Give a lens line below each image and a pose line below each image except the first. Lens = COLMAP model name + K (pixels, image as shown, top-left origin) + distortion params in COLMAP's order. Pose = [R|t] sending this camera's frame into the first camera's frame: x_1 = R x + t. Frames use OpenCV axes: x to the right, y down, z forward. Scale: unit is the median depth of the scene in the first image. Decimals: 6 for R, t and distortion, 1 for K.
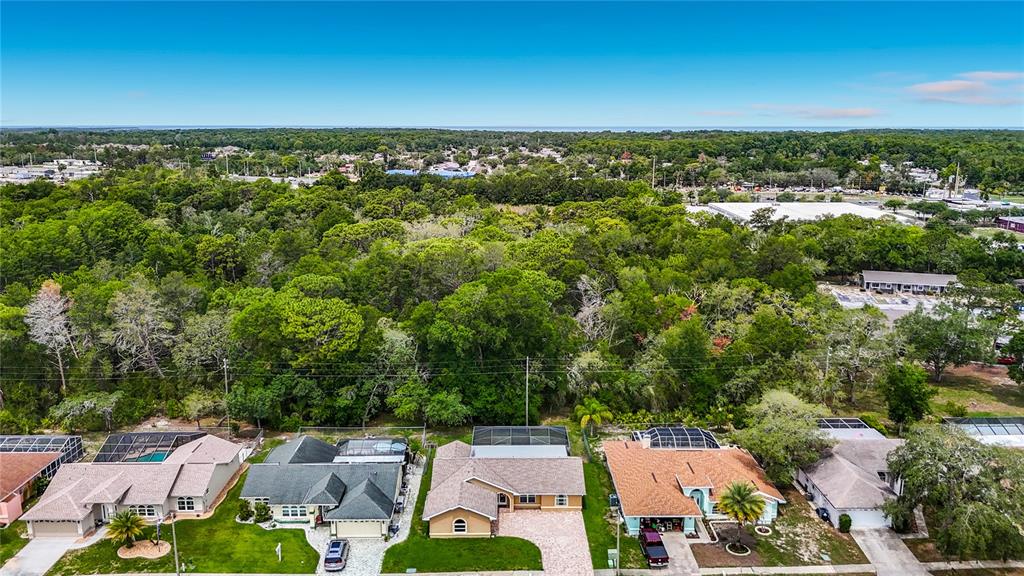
lens RADIAL K [[783.2, 0, 512.0], [0, 783.2, 288.0], [0, 0, 1]] dist [0.145183, -0.465768]
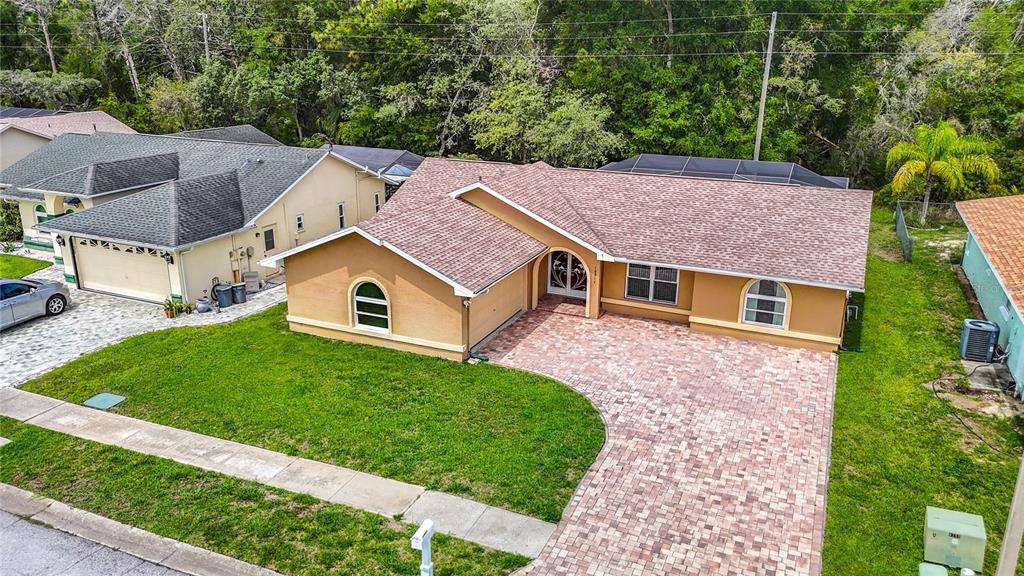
lens RADIAL K [[755.0, 0, 512.0], [0, 755.0, 288.0], [0, 0, 1]] dist [0.088730, -0.108767]
pose [[0.910882, 0.136660, -0.389382, 0.083882], [-0.097944, 0.988207, 0.117707, 0.235525], [0.400876, -0.069079, 0.913524, 0.702622]]
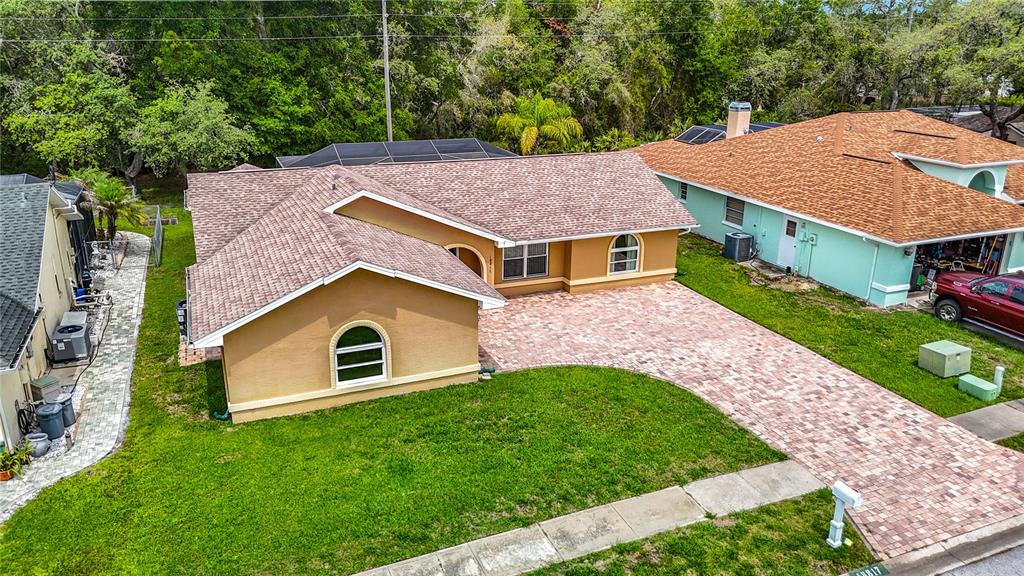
lens RADIAL K [[755.0, 0, 512.0], [0, 755.0, 288.0], [0, 0, 1]] dist [0.088730, -0.108767]
pose [[0.928586, -0.111684, 0.353914, -0.094360], [0.068867, 0.988936, 0.131385, 0.233235], [-0.364672, -0.097629, 0.926004, 0.708338]]
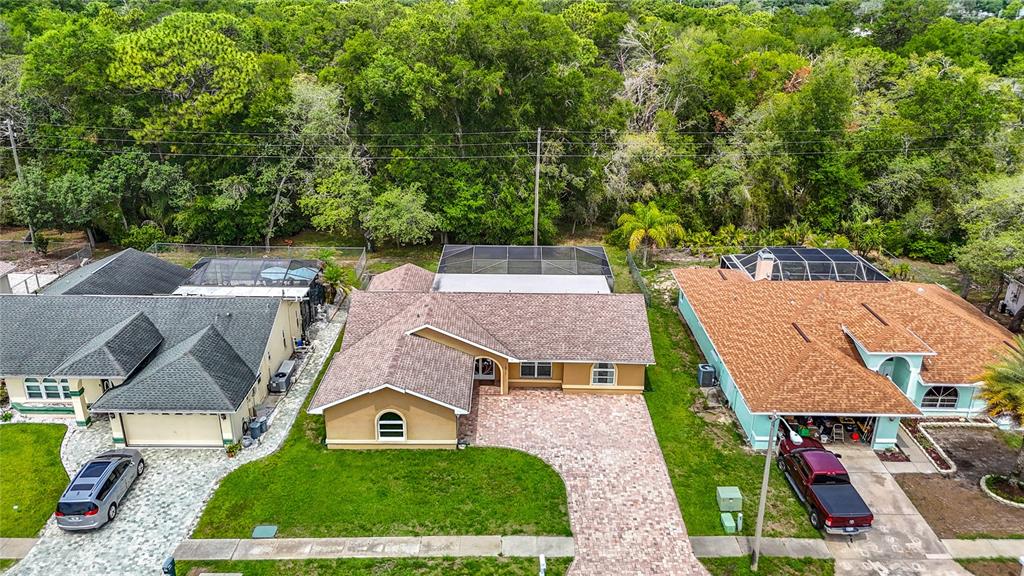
lens RADIAL K [[755.0, 0, 512.0], [0, 755.0, 288.0], [0, 0, 1]] dist [0.088730, -0.108767]
pose [[0.999858, 0.015292, -0.007095, 0.006896], [-0.013869, 0.985445, 0.169429, 0.132561], [0.009583, -0.169306, 0.985517, 0.527480]]
